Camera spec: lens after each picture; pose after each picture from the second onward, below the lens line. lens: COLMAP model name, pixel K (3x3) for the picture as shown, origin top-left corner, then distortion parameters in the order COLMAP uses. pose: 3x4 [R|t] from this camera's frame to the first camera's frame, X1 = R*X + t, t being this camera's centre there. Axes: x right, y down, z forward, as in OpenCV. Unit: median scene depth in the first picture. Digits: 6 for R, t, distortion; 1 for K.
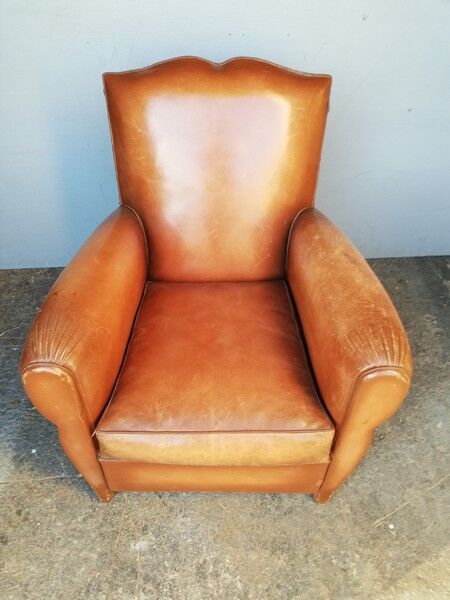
lens RADIAL K [[464.4, 0, 221.7], [0, 464.4, 306.4], [0, 0, 1]] dist [0.023617, -0.037363]
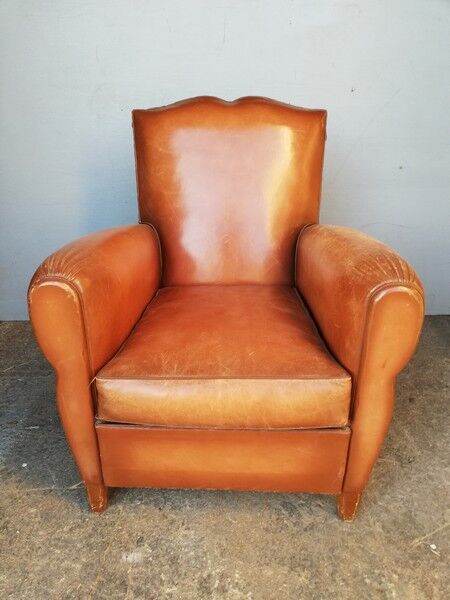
lens RADIAL K [[464.4, 0, 223.4], [0, 464.4, 298.8], [0, 0, 1]] dist [0.023617, -0.037363]
pose [[0.999542, 0.000599, -0.030253, 0.012758], [-0.010903, 0.939782, -0.341601, 0.352196], [0.028226, 0.341775, 0.939358, 0.053666]]
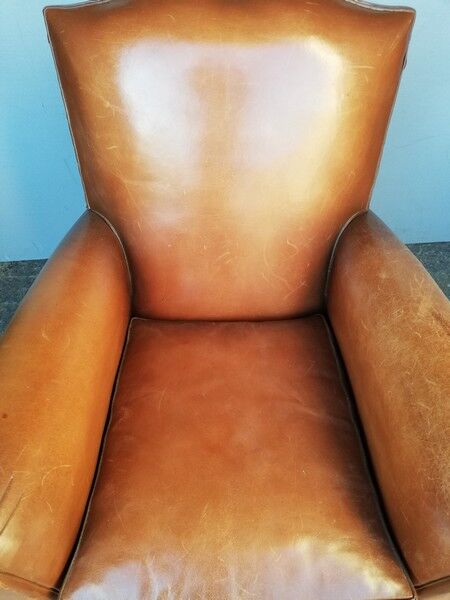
lens RADIAL K [[464.4, 0, 222.4], [0, 464.4, 307.2], [0, 0, 1]] dist [0.023617, -0.037363]
pose [[0.999909, -0.011028, 0.007755, -0.029134], [0.009728, 0.988446, 0.151261, -0.198695], [-0.009334, -0.151171, 0.988464, 0.330741]]
